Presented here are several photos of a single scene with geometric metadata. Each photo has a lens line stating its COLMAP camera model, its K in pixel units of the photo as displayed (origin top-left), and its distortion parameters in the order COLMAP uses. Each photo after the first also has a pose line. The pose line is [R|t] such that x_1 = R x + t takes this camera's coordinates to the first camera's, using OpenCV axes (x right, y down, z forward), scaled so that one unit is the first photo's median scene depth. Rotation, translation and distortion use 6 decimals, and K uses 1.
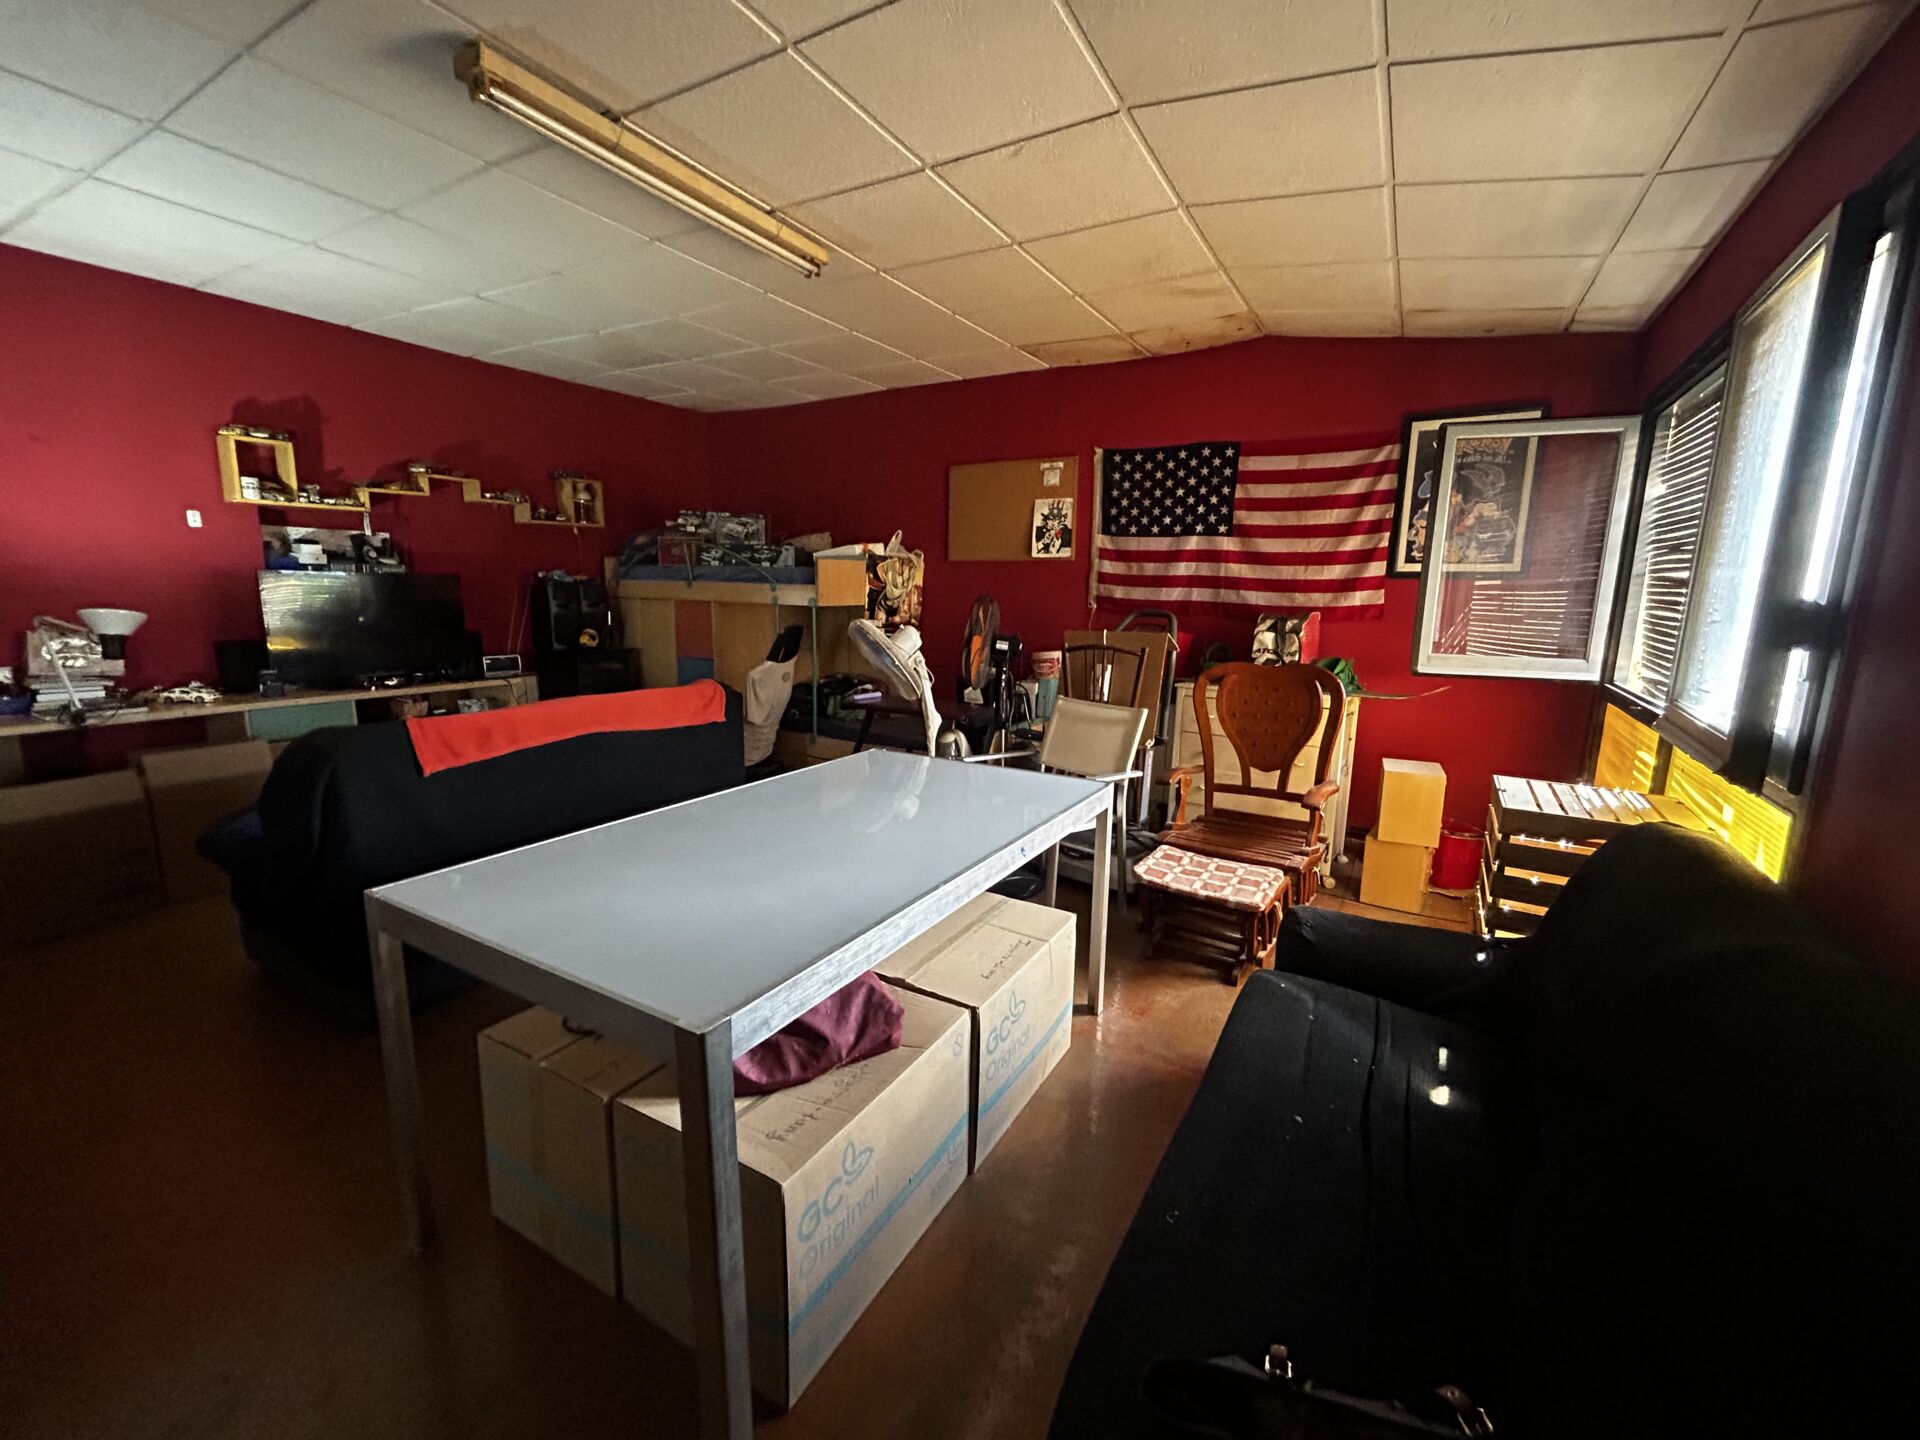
lens RADIAL K [[777.5, 0, 958.9], [0, 777.5, 716.6], [0, 0, 1]] dist [-0.000714, 0.001029]
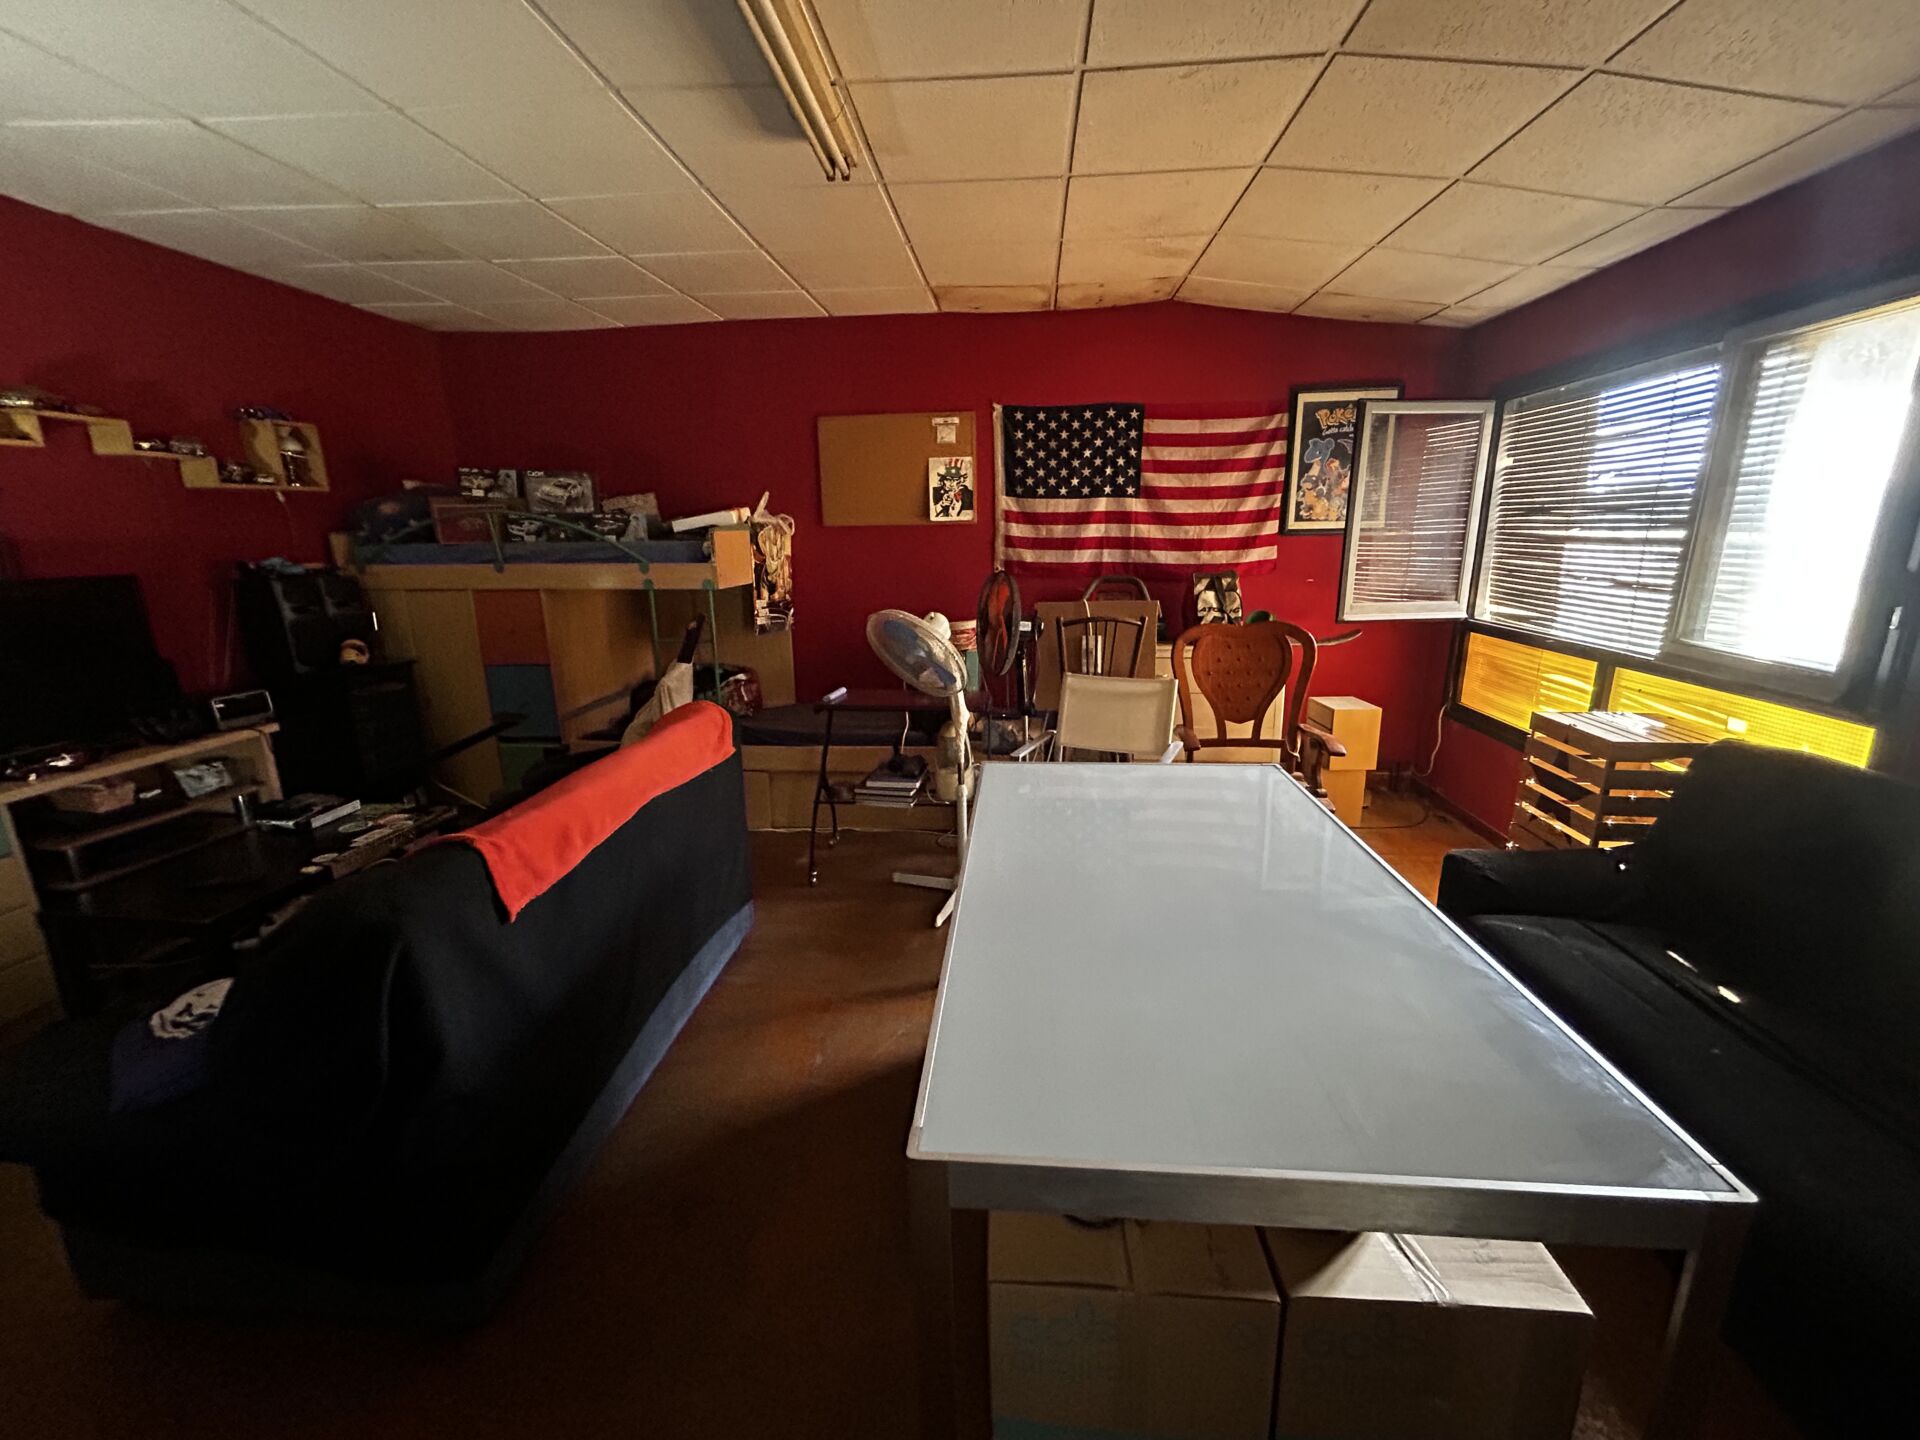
lens RADIAL K [[777.5, 0, 958.9], [0, 777.5, 716.6], [0, 0, 1]] dist [-0.000714, 0.001029]
pose [[0.905238, -0.127984, 0.405173, -0.308095], [0.100226, 0.990968, 0.089096, -0.057437], [-0.412916, -0.040045, 0.909888, 0.142213]]
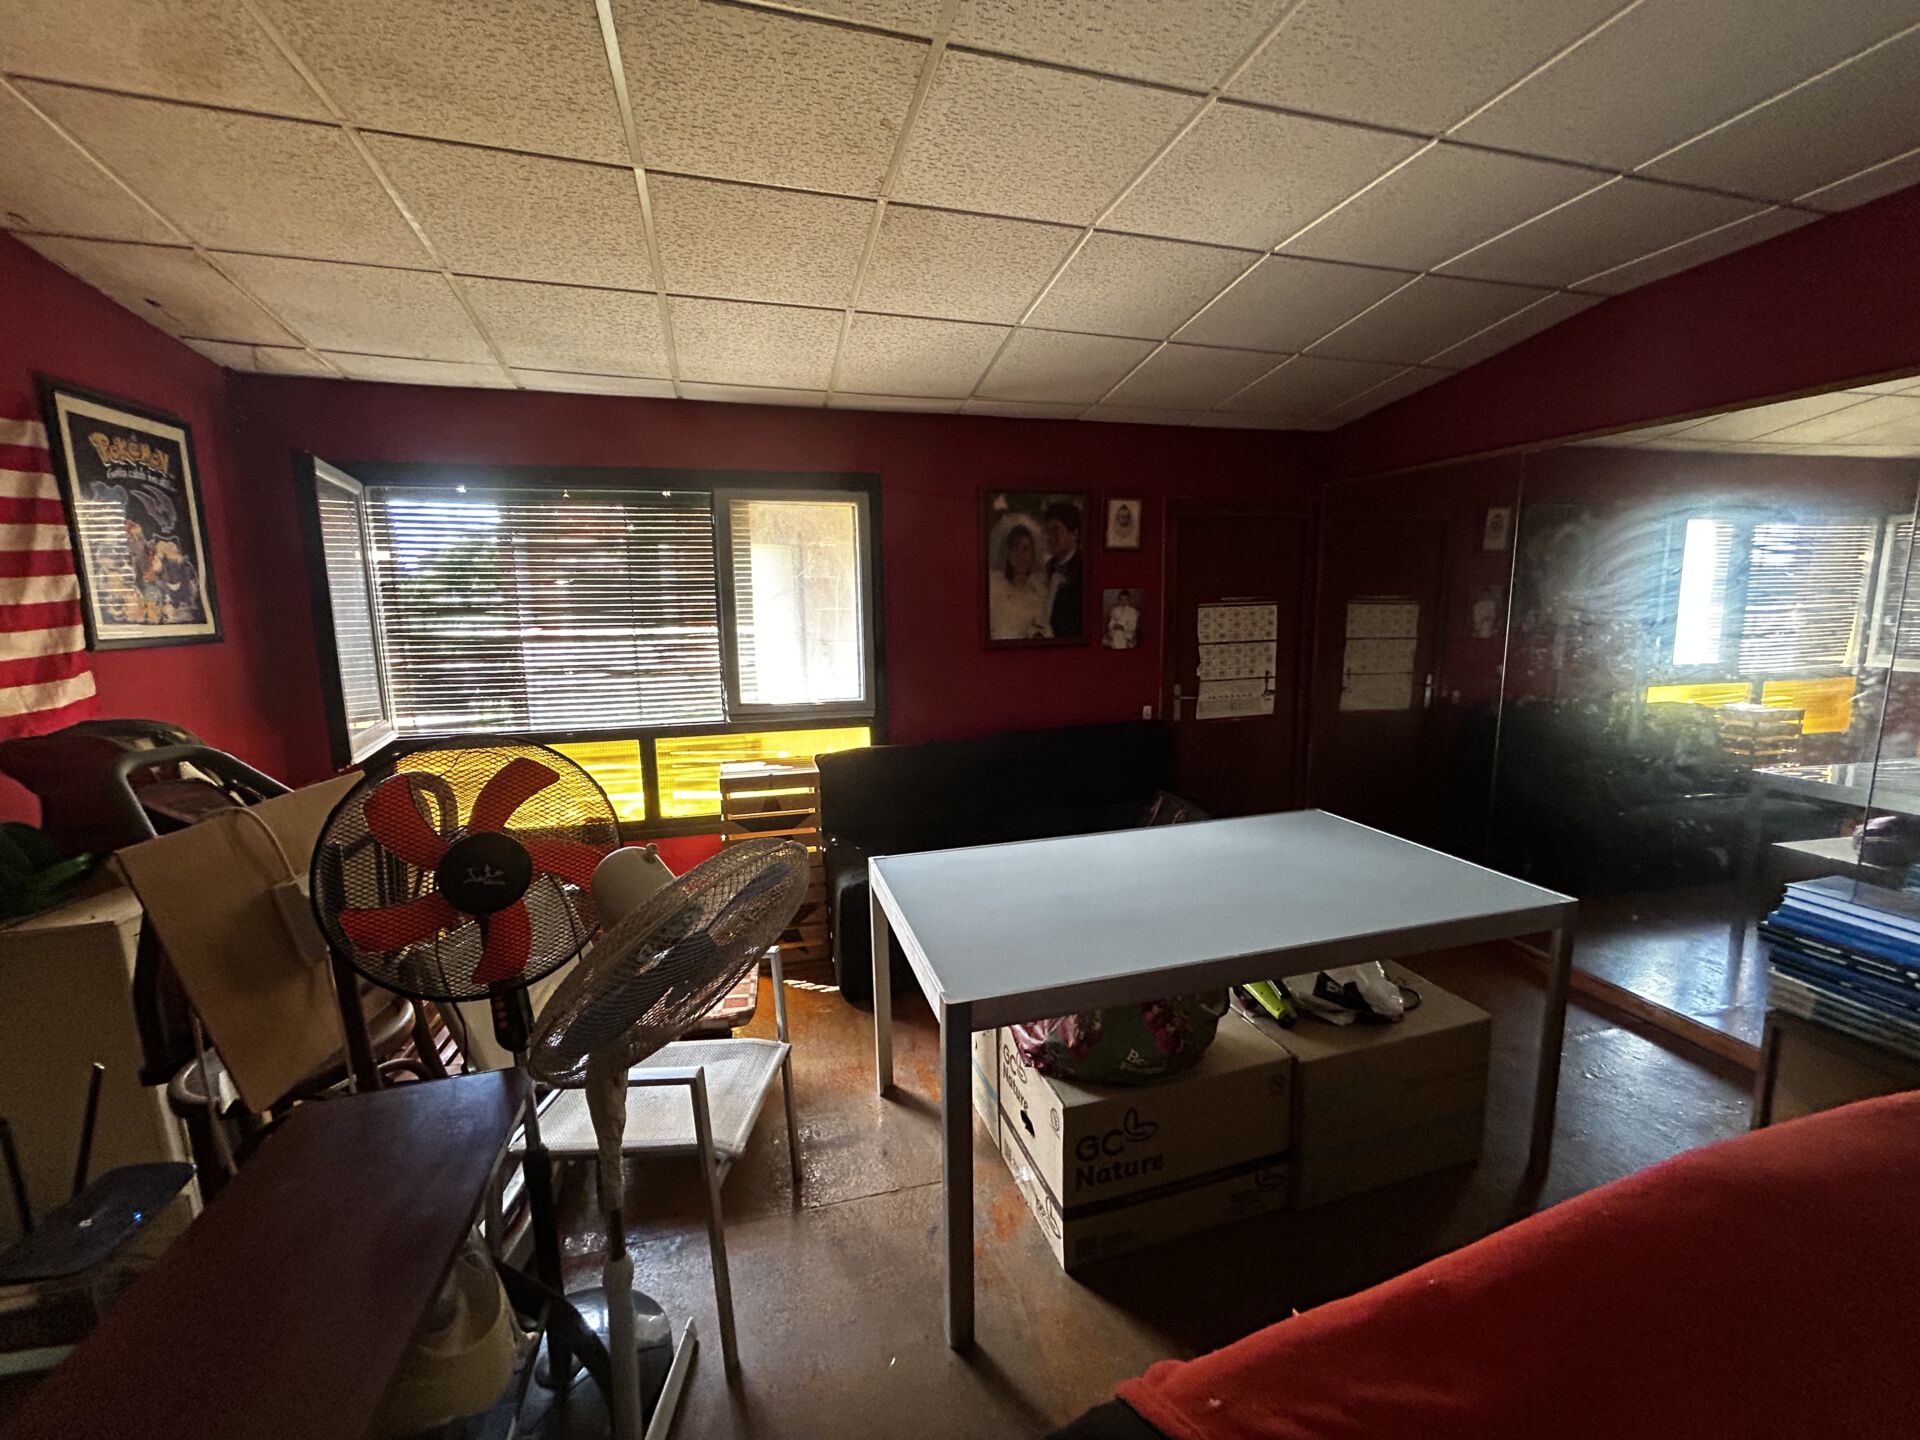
lens RADIAL K [[777.5, 0, 958.9], [0, 777.5, 716.6], [0, 0, 1]] dist [-0.000714, 0.001029]
pose [[-0.720397, -0.102166, 0.685996, -0.292660], [0.121413, 0.955241, 0.269767, -0.183233], [-0.682852, 0.277628, -0.675748, 0.838734]]
